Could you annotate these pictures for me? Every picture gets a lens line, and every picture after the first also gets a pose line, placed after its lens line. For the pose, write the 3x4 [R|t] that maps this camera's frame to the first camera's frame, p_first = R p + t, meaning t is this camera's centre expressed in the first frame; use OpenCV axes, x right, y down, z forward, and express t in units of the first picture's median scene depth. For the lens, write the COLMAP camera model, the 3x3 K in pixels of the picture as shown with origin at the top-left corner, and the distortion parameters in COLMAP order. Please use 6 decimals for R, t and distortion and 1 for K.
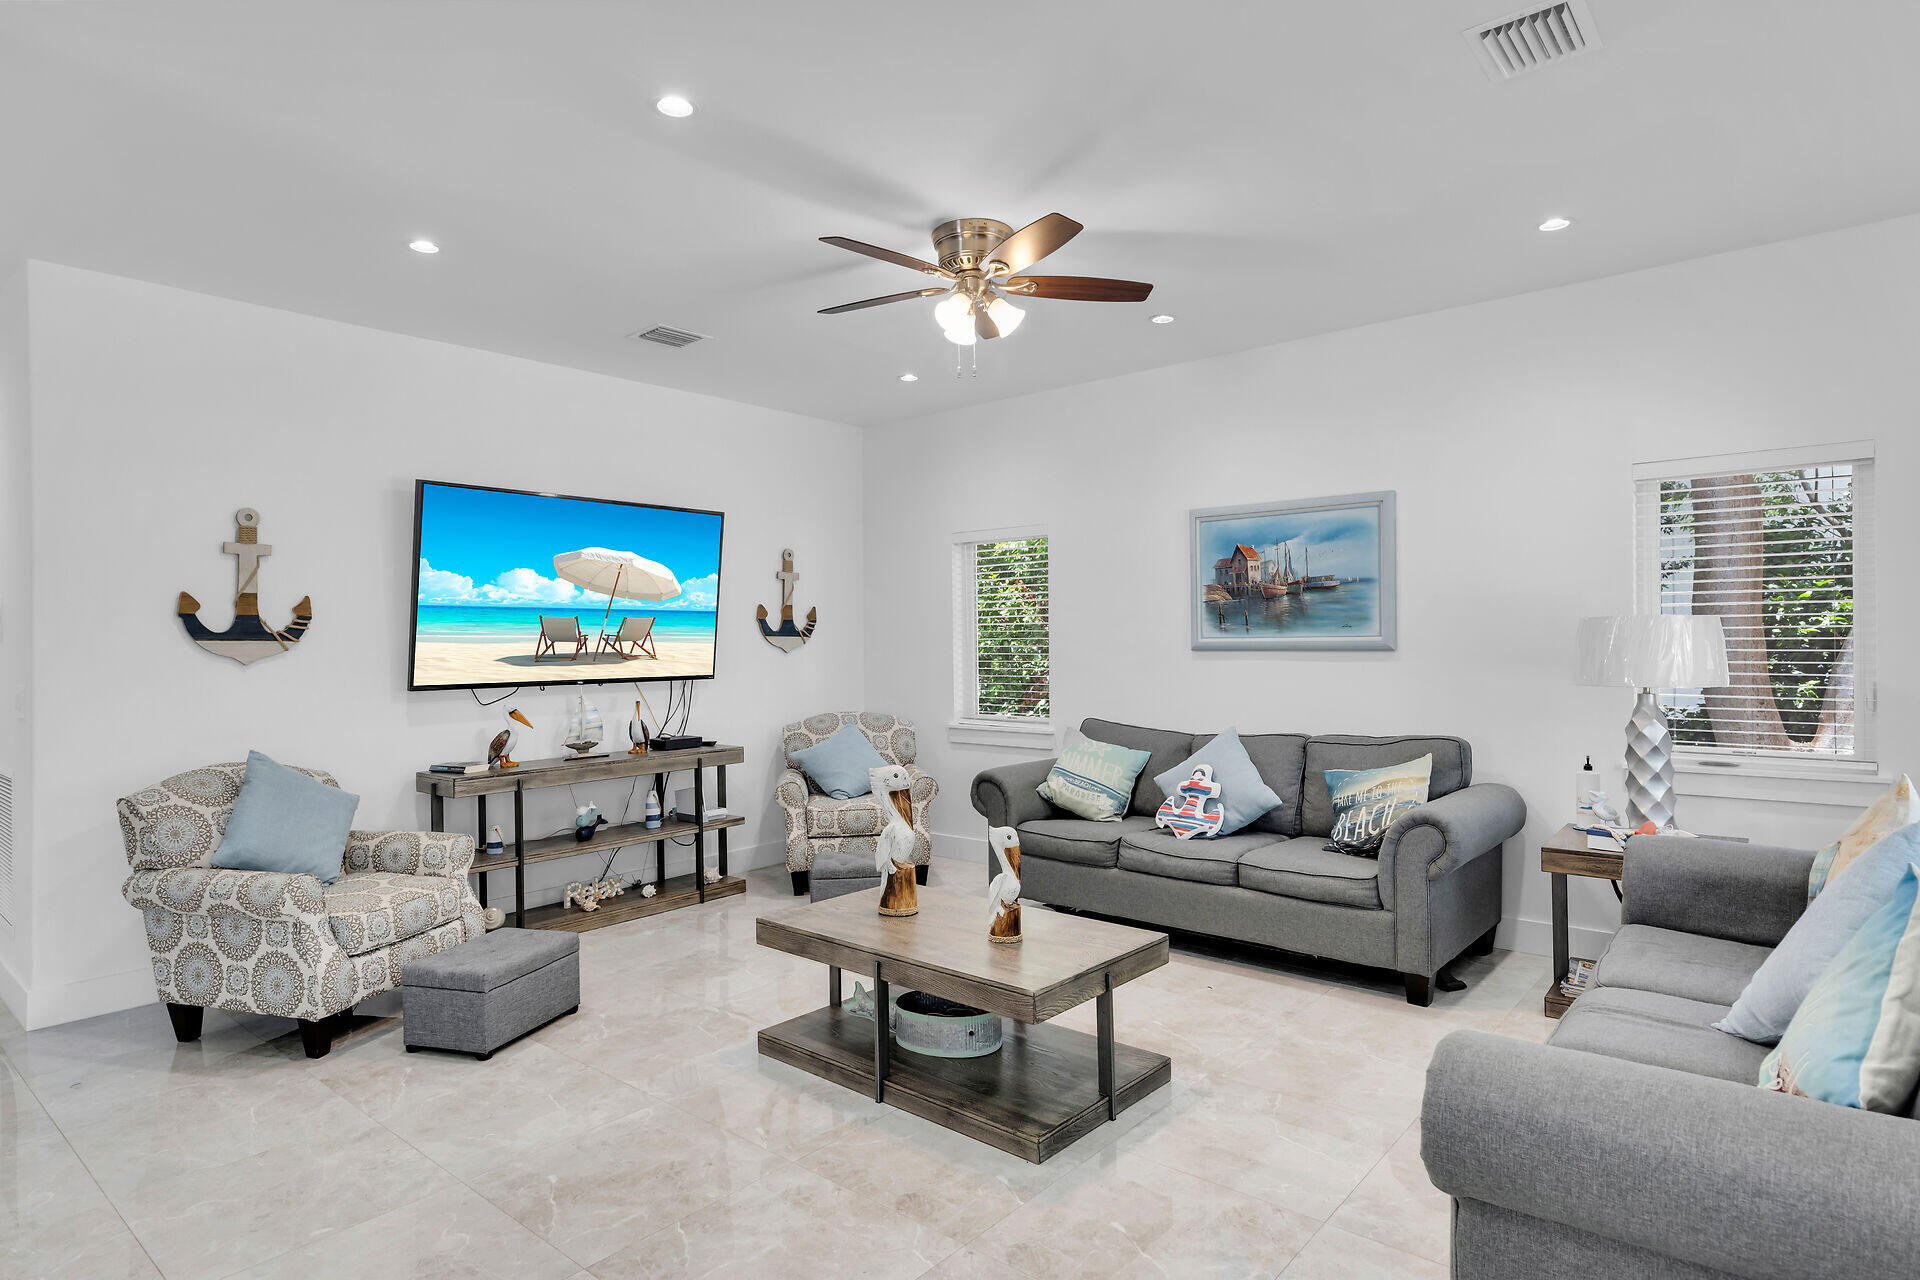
lens RADIAL K [[1034.3, 0, 961.8], [0, 1034.3, 664.2], [0, 0, 1]] dist [-0.001971, -0.000706]
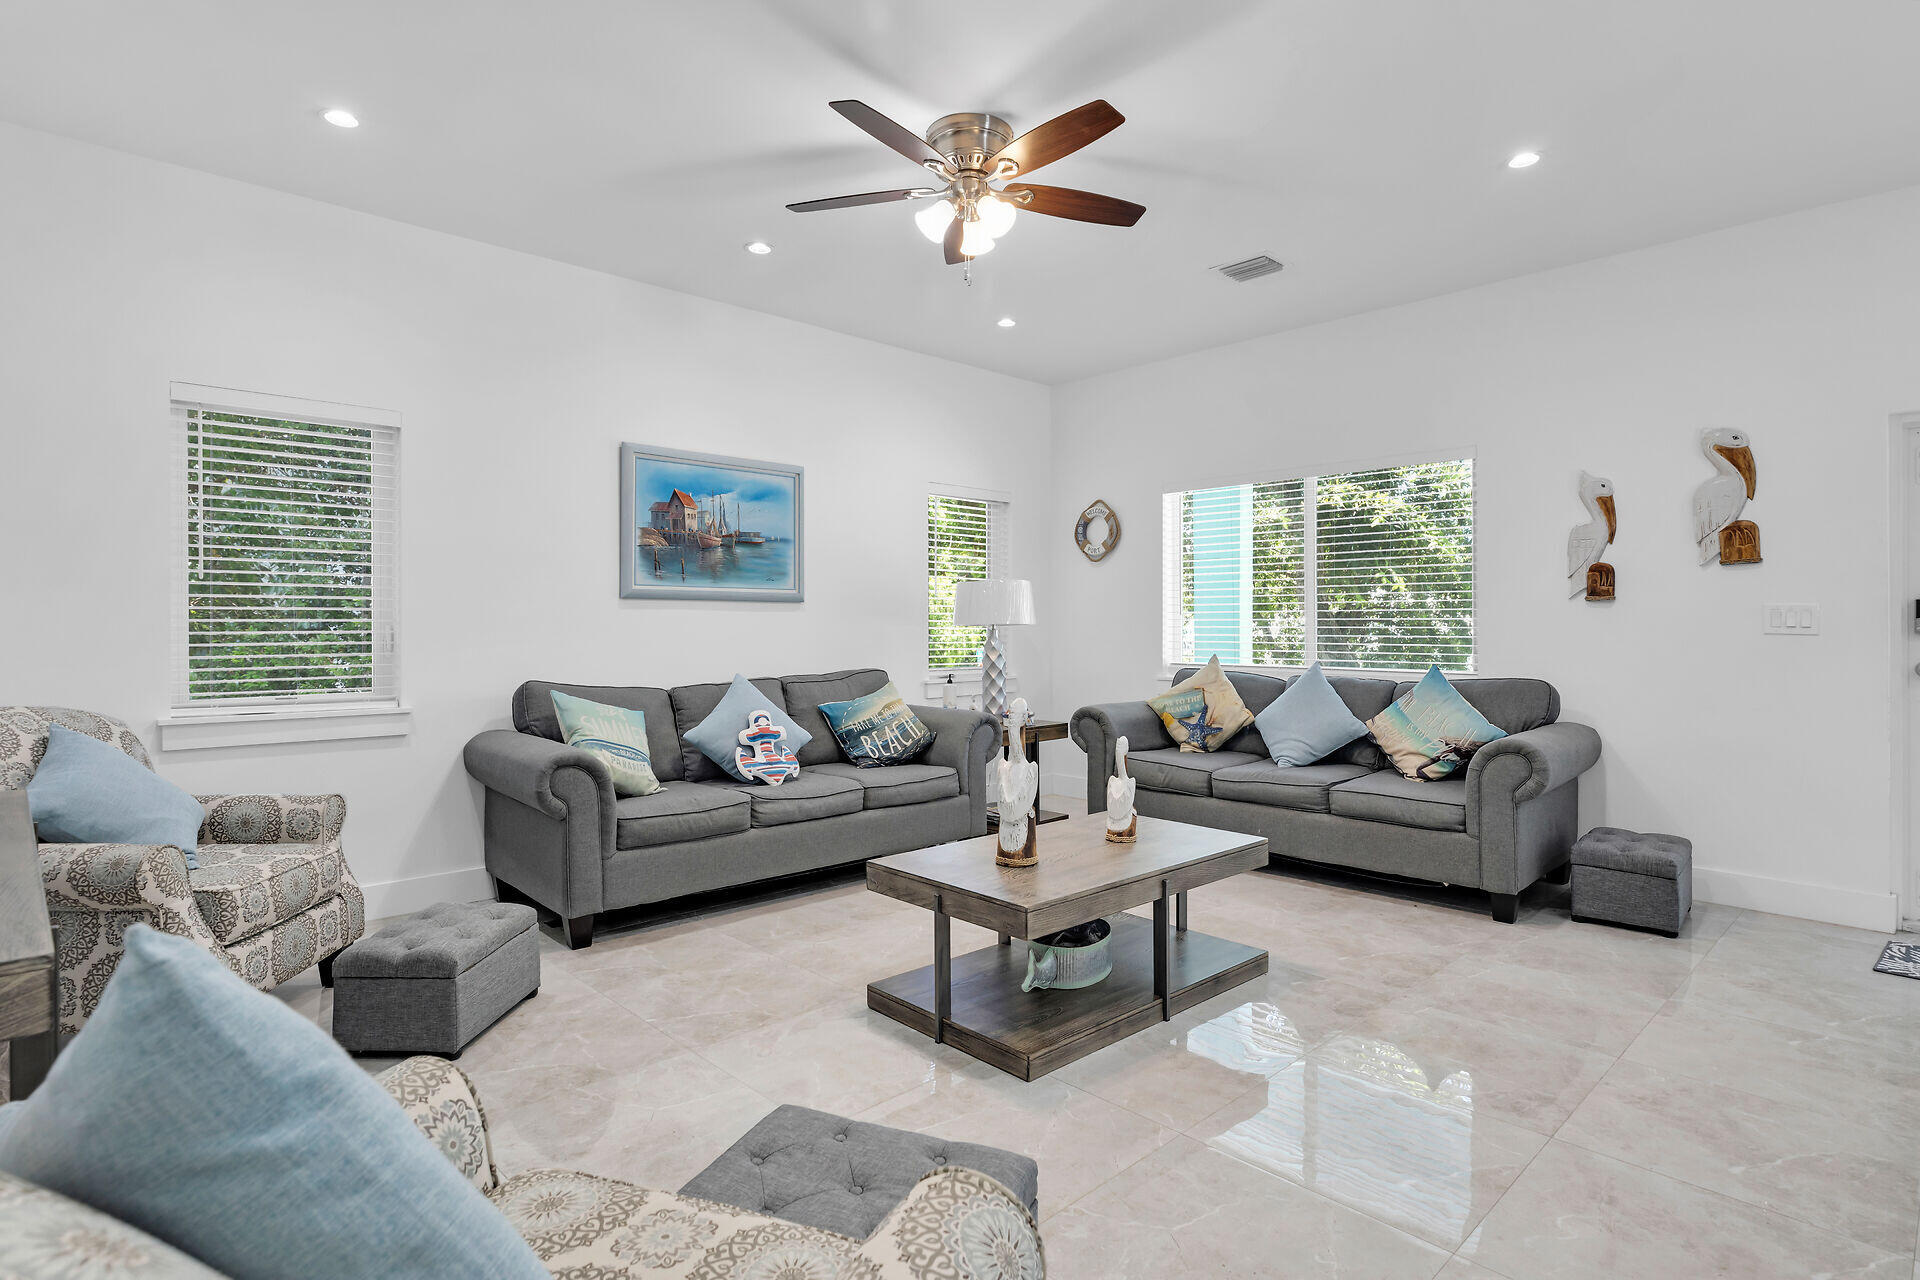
lens RADIAL K [[987.0, 0, 951.1], [0, 987.0, 628.9], [0, 0, 1]] dist [0.000813, 0.000319]
pose [[0.112057, 0.007803, 0.993671, -0.647050], [0.020861, 0.999730, -0.010203, 0.030686], [-0.993483, 0.021872, 0.111864, 0.668605]]
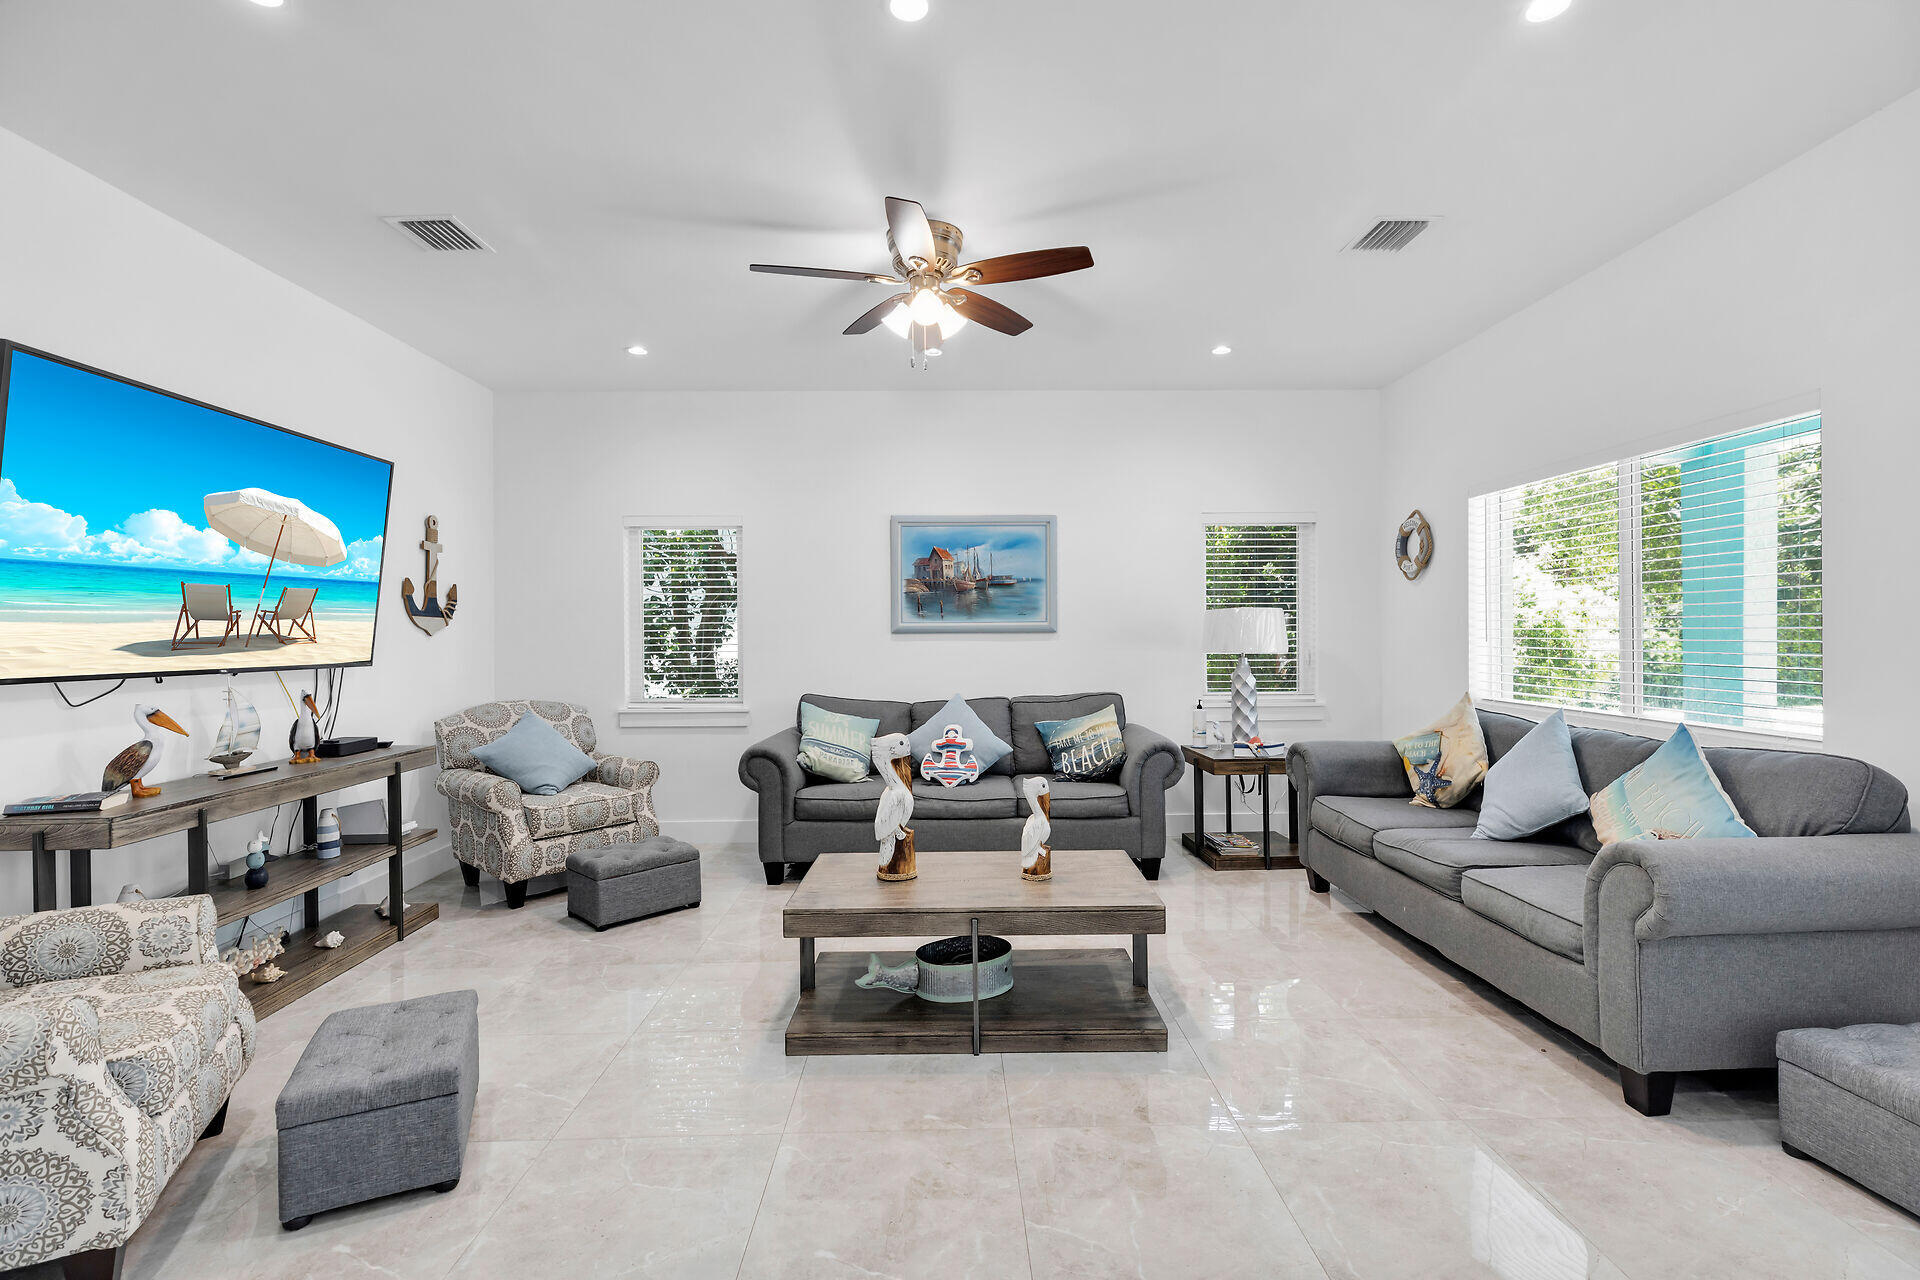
lens RADIAL K [[865.6, 0, 958.8], [0, 865.6, 632.2], [0, 0, 1]] dist [-0.000776, 0.006798]
pose [[0.754921, 0.005289, 0.655795, -0.406757], [0.013836, 0.999616, -0.023989, 0.011764], [-0.655670, 0.027183, 0.754558, 0.208583]]
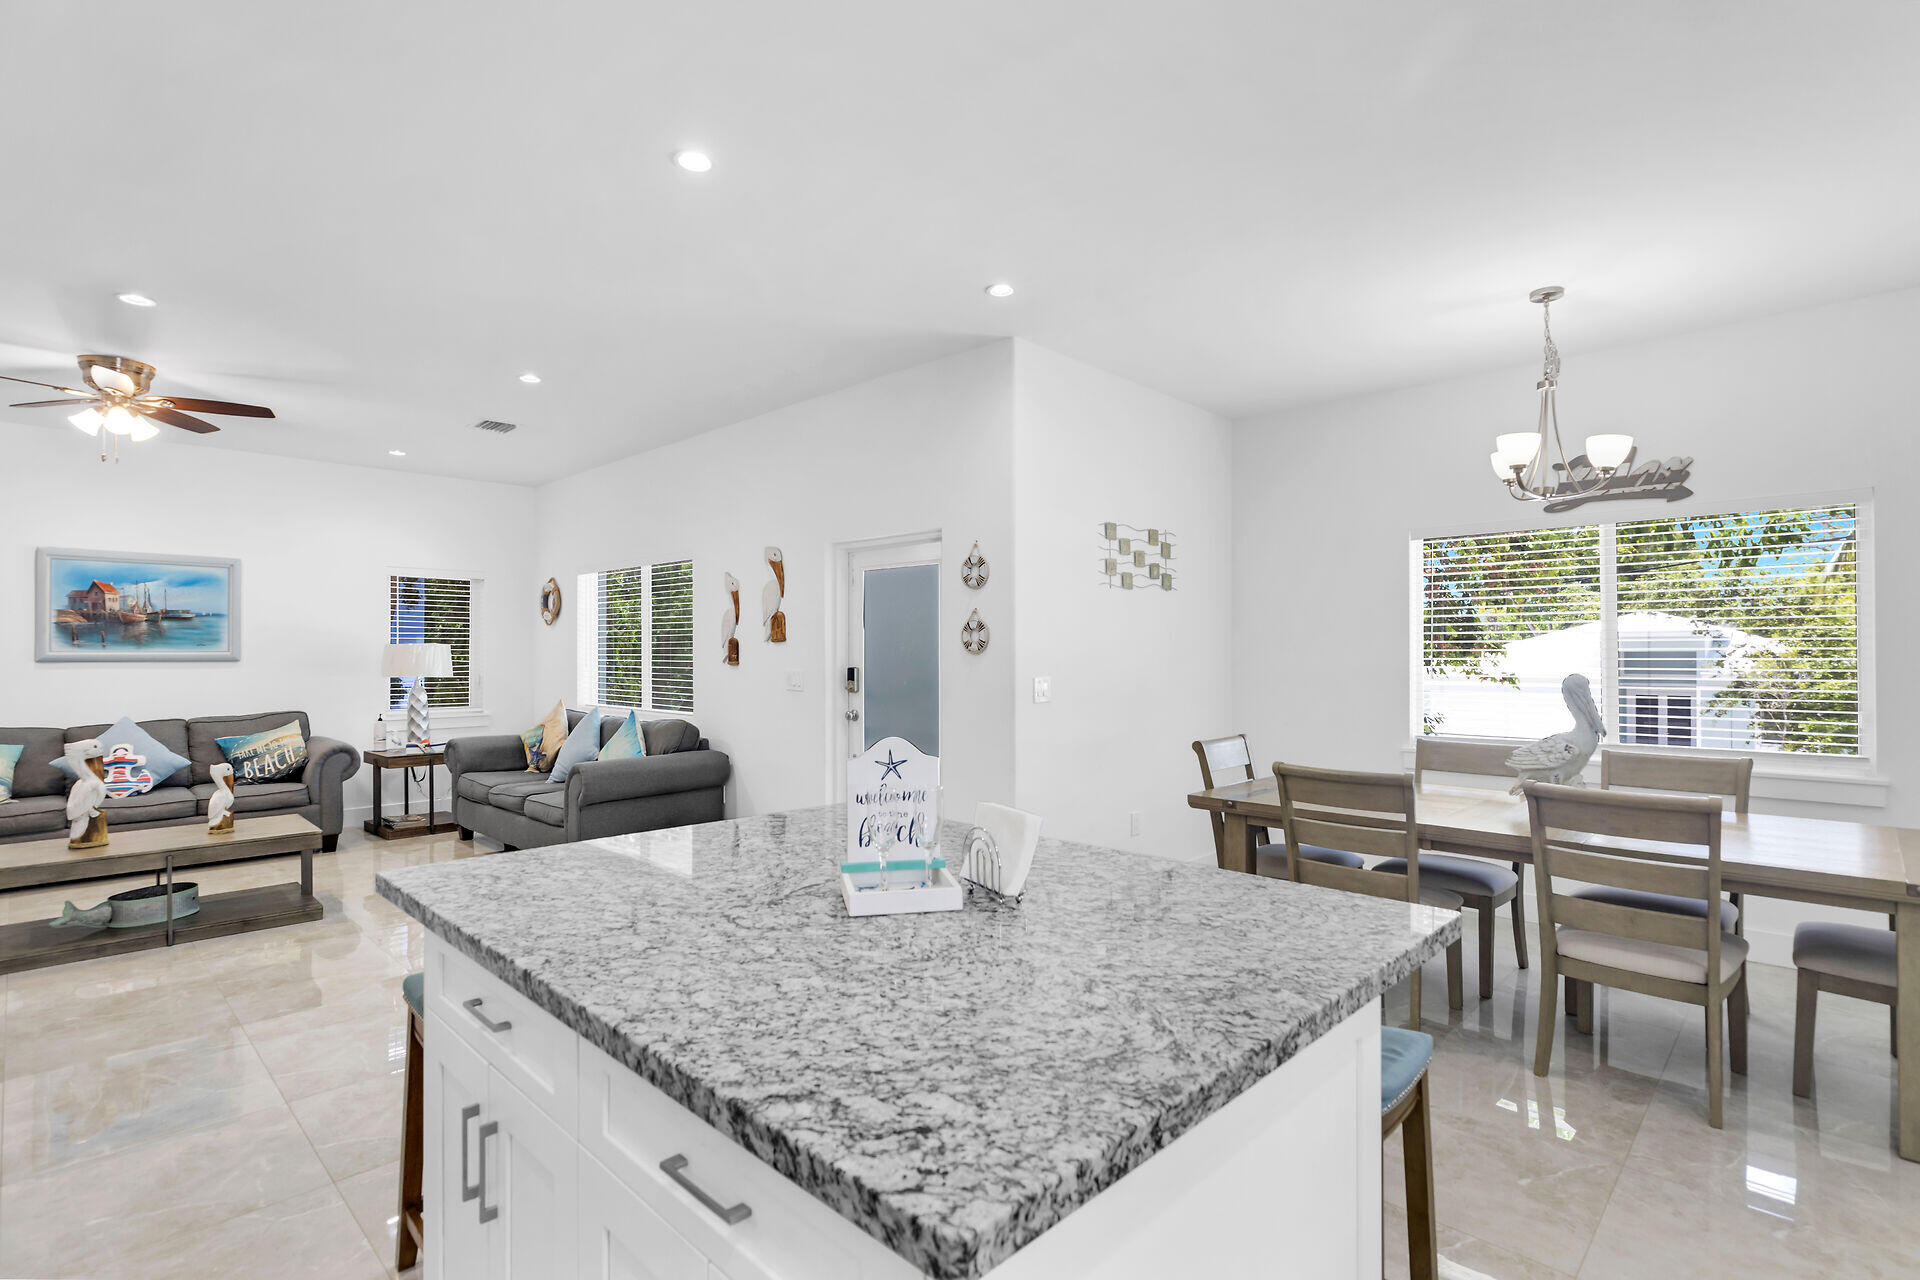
lens RADIAL K [[917.1, 0, 962.1], [0, 917.1, 648.6], [0, 0, 1]] dist [0.000650, 0.000415]
pose [[0.074352, 0.014015, 0.997134, -0.844972], [0.020687, 0.999664, -0.015593, 0.011858], [-0.997017, 0.021788, 0.074037, -0.190086]]
